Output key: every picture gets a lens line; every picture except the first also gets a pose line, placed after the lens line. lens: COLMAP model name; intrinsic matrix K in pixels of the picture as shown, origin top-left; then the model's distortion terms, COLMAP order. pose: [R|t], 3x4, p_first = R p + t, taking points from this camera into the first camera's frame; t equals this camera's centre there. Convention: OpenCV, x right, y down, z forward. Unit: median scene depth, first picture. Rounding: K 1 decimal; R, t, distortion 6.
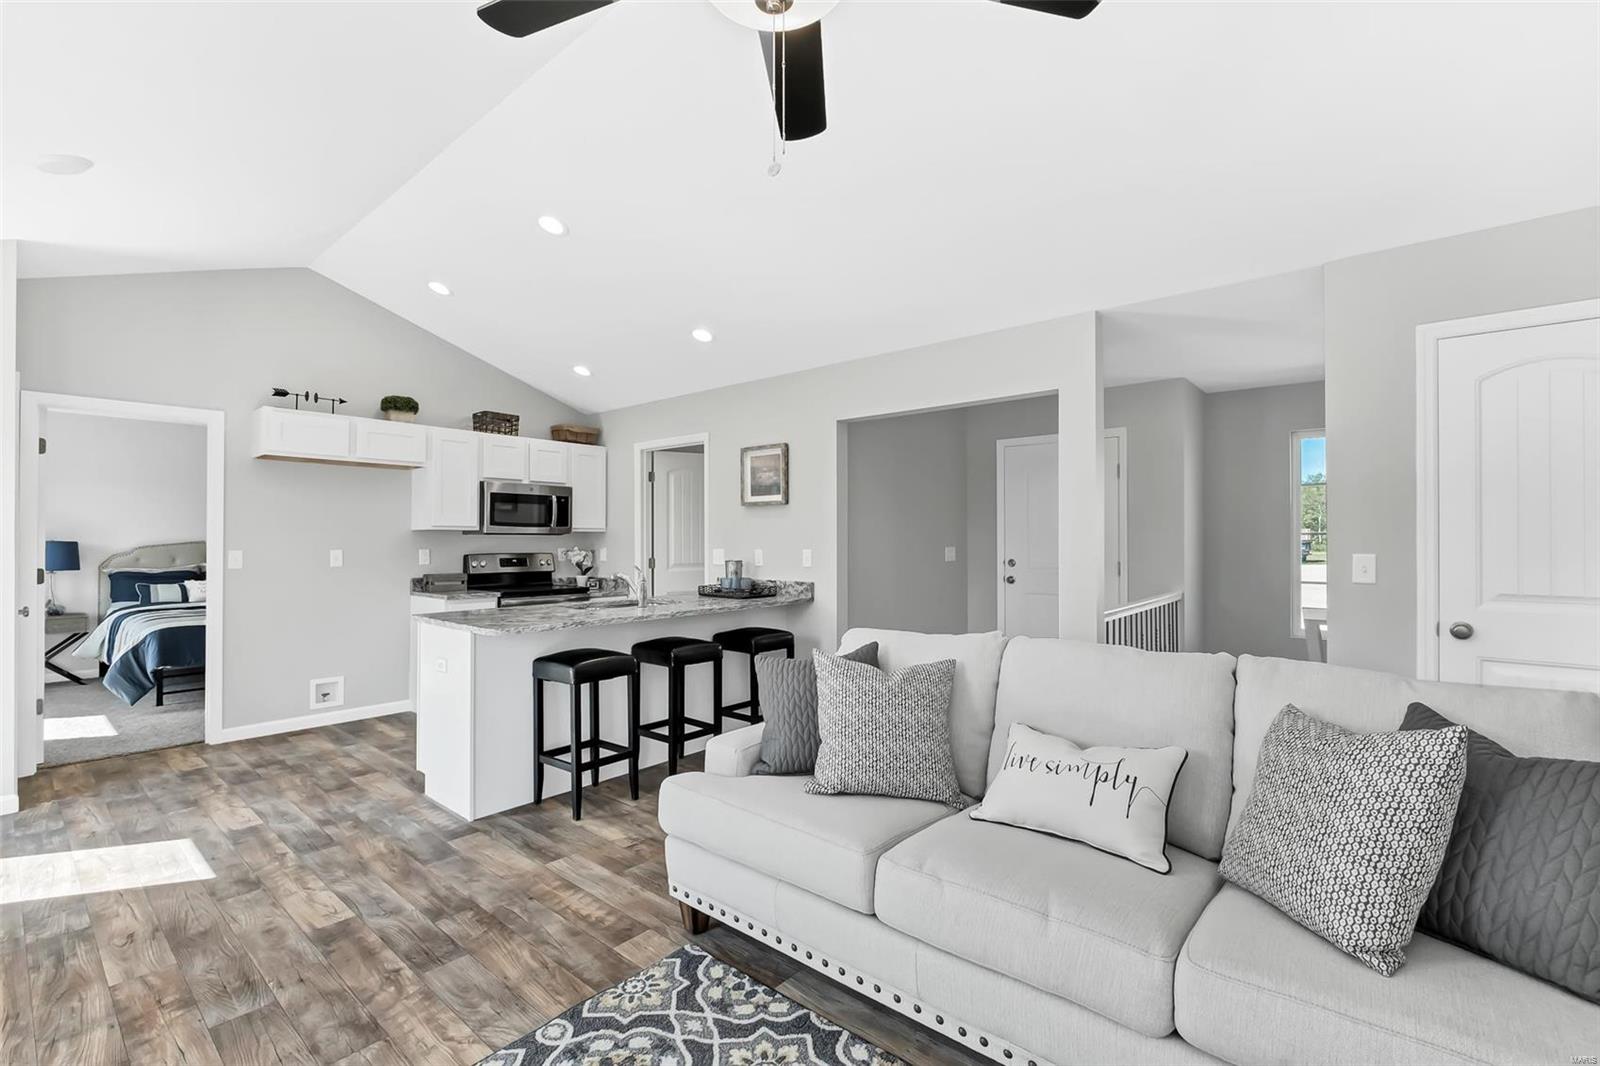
lens RADIAL K [[716.0, 0, 798.7], [0, 716.0, 524.6], [0, 0, 1]] dist [-0.005233, 0.000125]
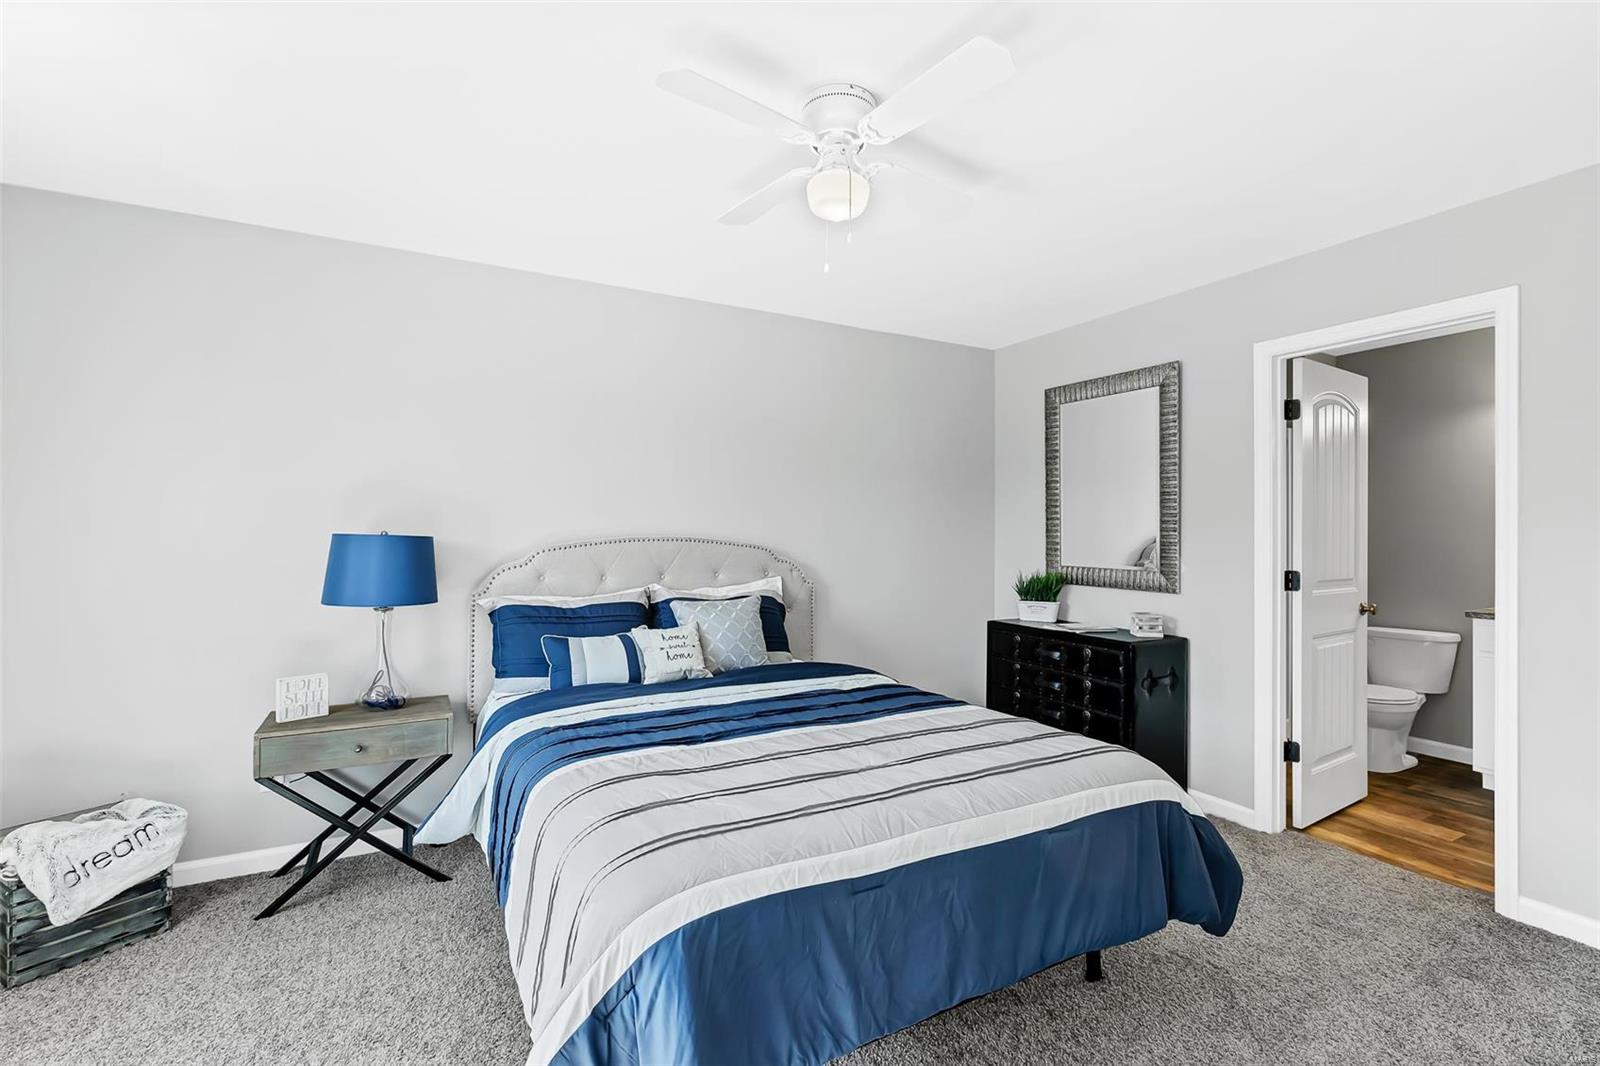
lens RADIAL K [[716.0, 0, 782.0], [0, 716.0, 529.2], [0, 0, 1]] dist [-0.005233, 0.000125]
pose [[0.934898, -0.008403, -0.354817, -0.745883], [0.012277, 0.999887, 0.008669, 0.020583], [0.354705, -0.012460, 0.934895, 0.756870]]
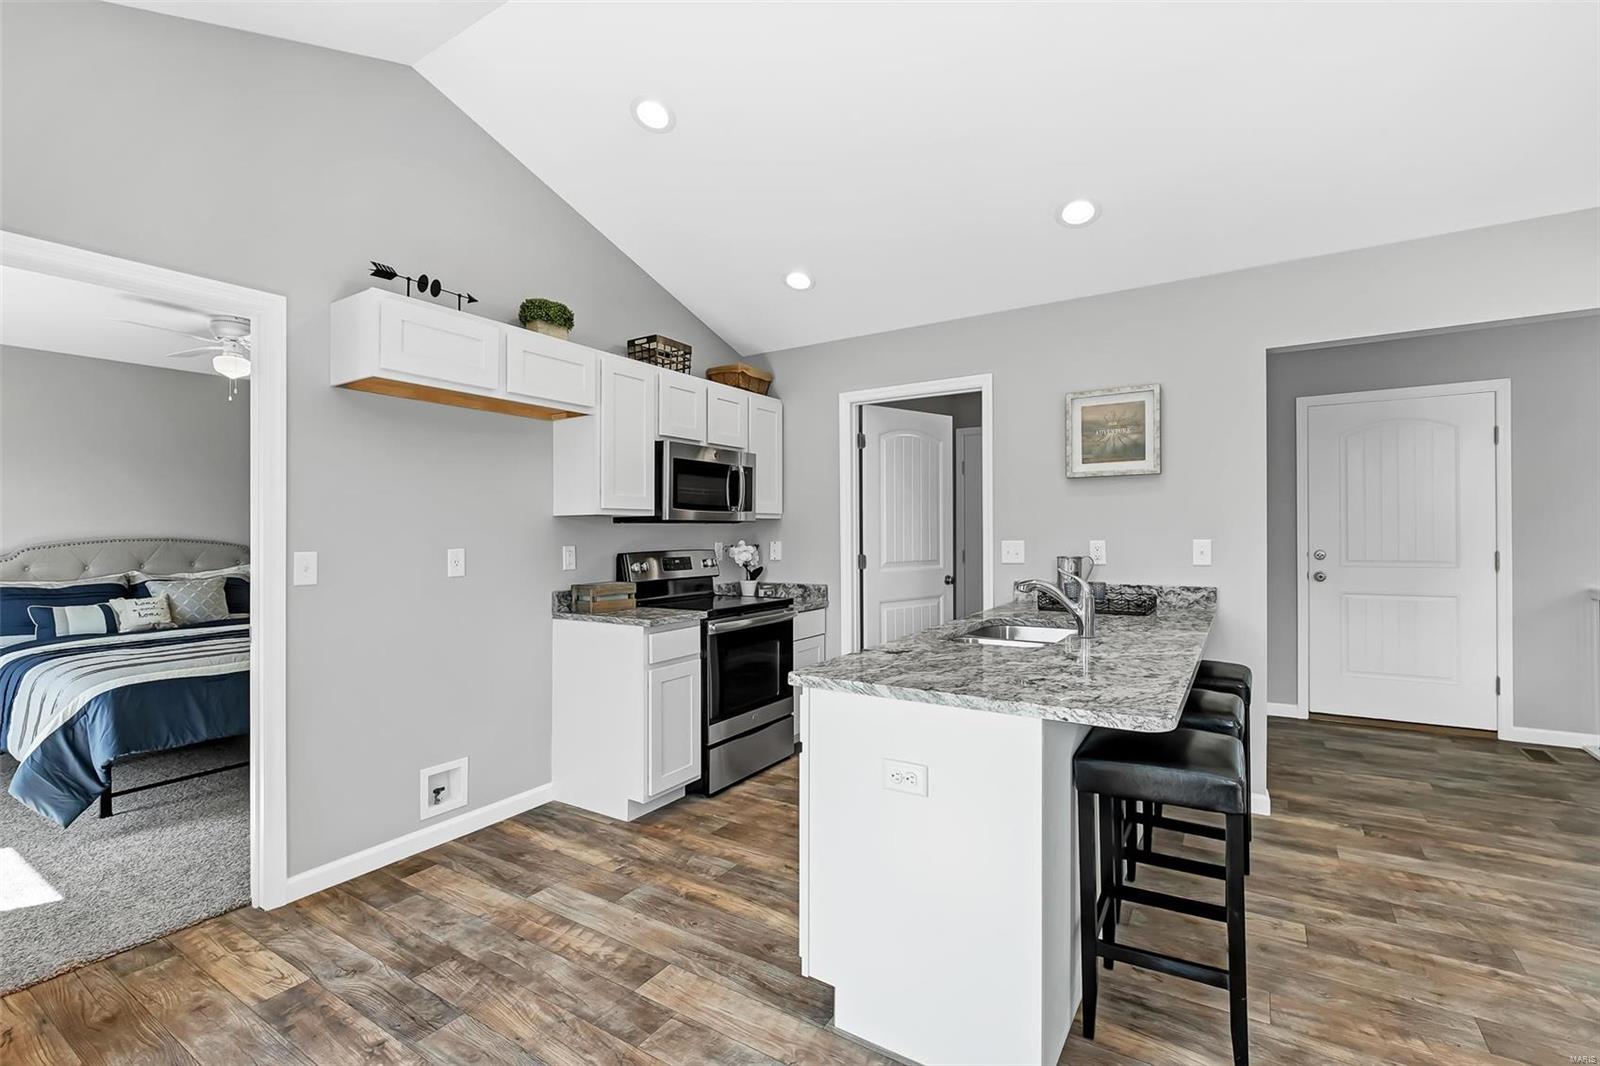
lens RADIAL K [[716.0, 0, 795.0], [0, 716.0, 537.6], [0, 0, 1]] dist [-0.005233, 0.000125]
pose [[0.988826, -0.009477, 0.148769, -0.406318], [0.005331, 0.999587, 0.028242, 0.009657], [-0.148976, -0.027134, 0.988469, 0.321072]]
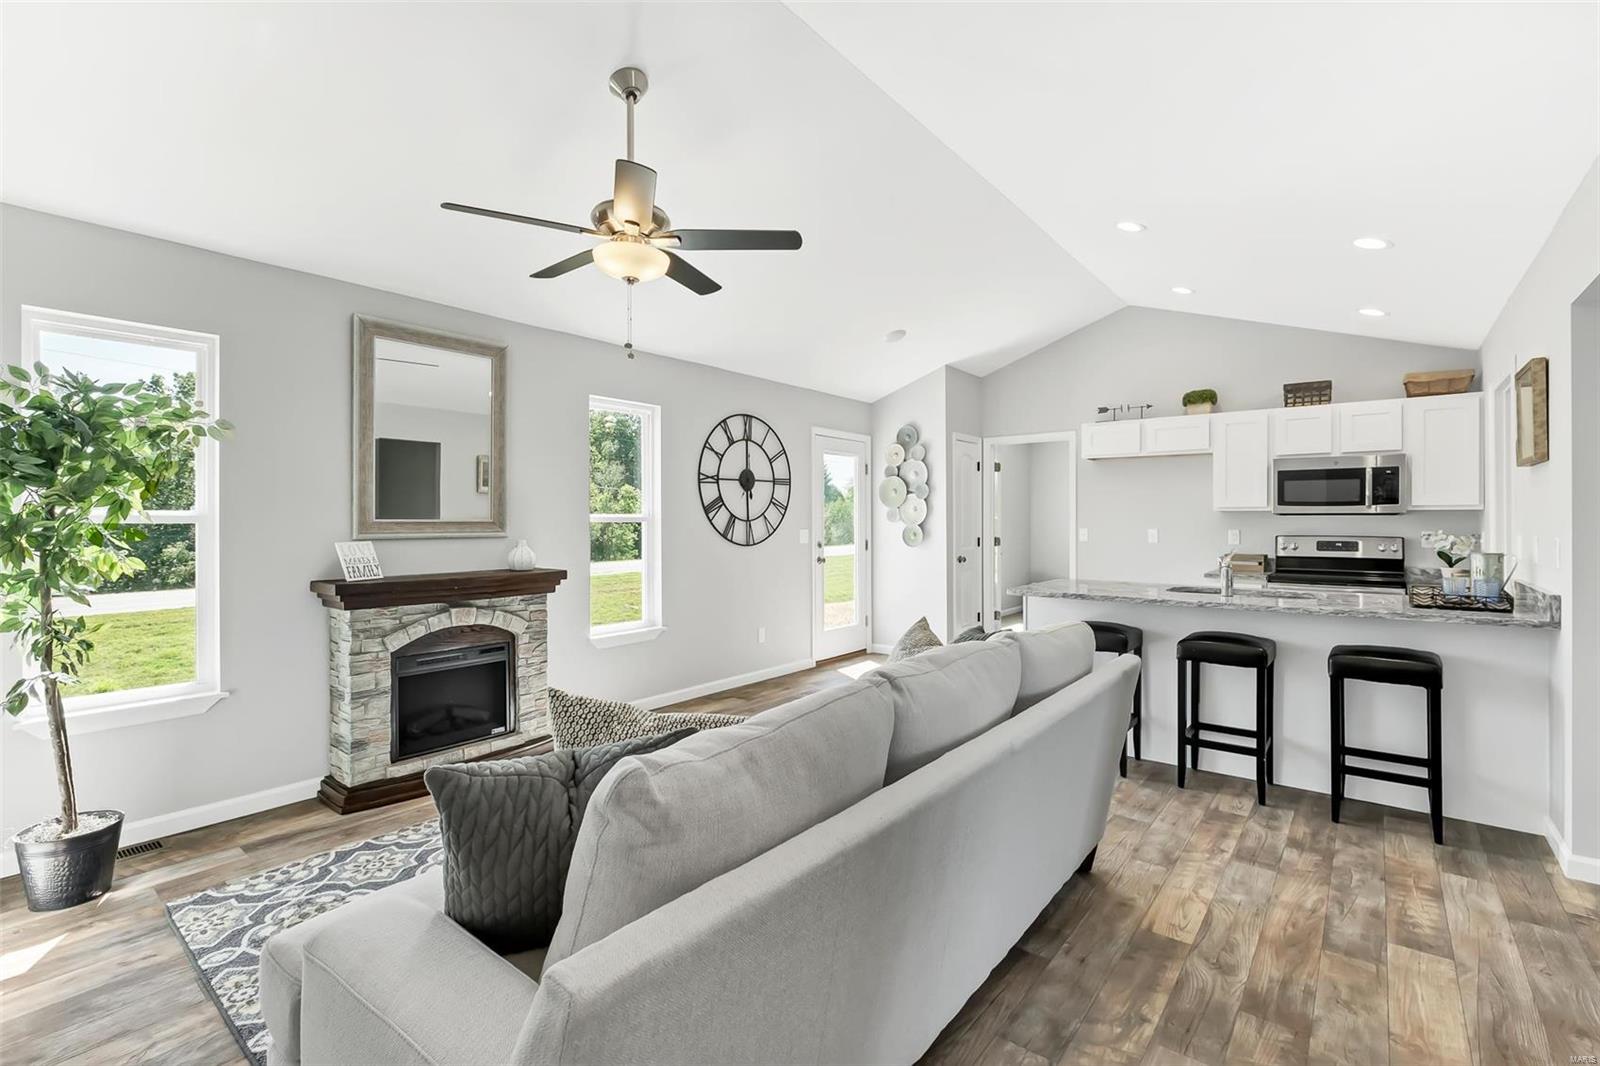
lens RADIAL K [[716.0, 0, 787.9], [0, 716.0, 510.1], [0, 0, 1]] dist [-0.005233, 0.000125]
pose [[0.030277, -0.012153, -0.999468, 0.486170], [0.023333, 0.999662, -0.011449, 0.002746], [0.999269, -0.022974, 0.030550, 0.304441]]
